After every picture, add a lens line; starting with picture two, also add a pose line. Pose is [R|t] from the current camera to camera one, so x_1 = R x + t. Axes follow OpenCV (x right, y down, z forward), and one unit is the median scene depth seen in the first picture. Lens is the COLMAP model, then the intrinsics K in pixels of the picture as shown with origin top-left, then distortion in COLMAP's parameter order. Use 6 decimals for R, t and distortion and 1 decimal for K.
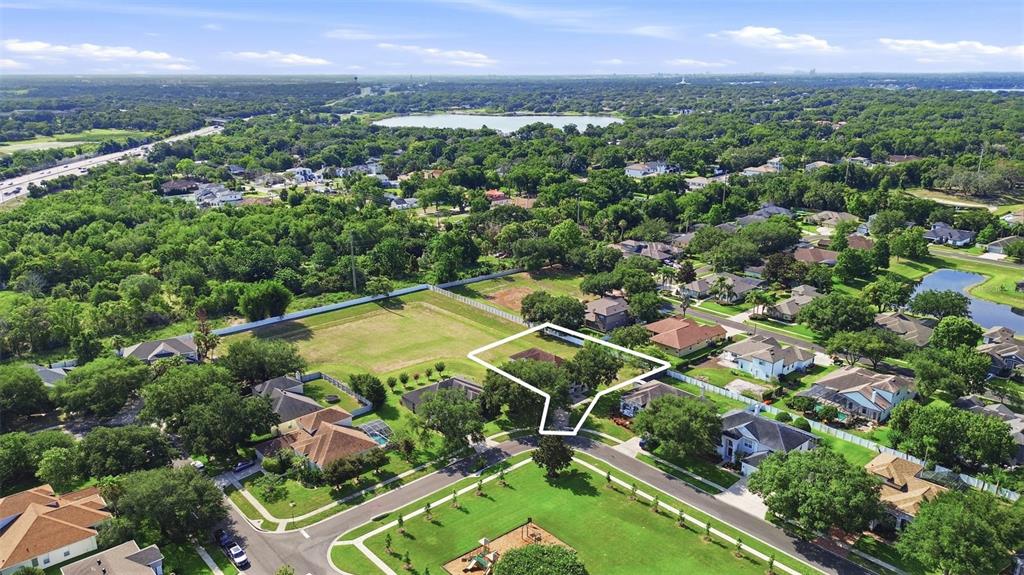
lens RADIAL K [[736.0, 0, 512.0], [0, 736.0, 287.5], [0, 0, 1]] dist [0.101794, -0.110389]
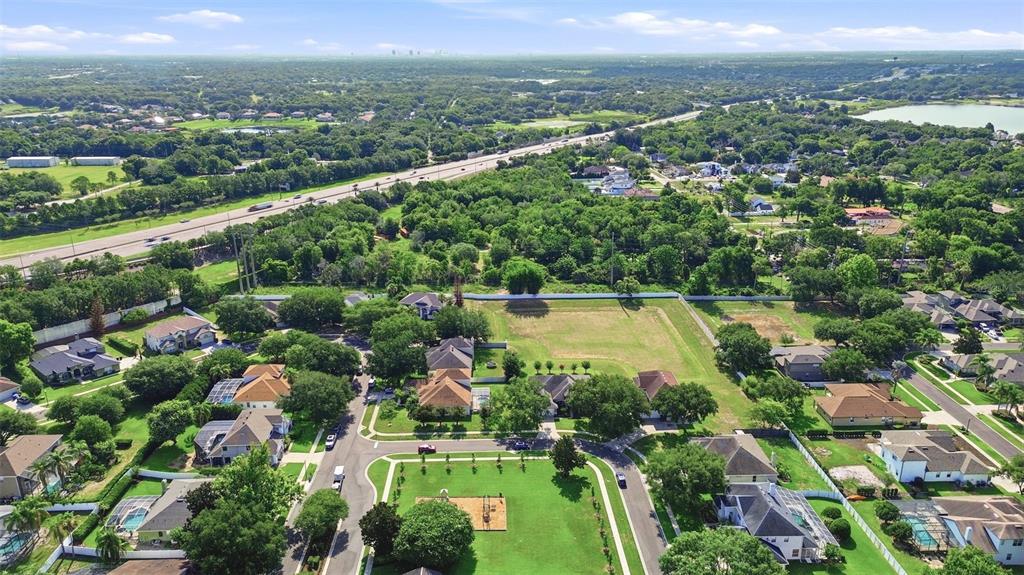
lens RADIAL K [[736.0, 0, 512.0], [0, 736.0, 287.5], [0, 0, 1]] dist [0.101794, -0.110389]
pose [[0.768980, 0.196384, -0.608361, 0.399468], [-0.177731, 0.979804, 0.091633, -0.077610], [0.614070, 0.037661, 0.788353, 0.016296]]
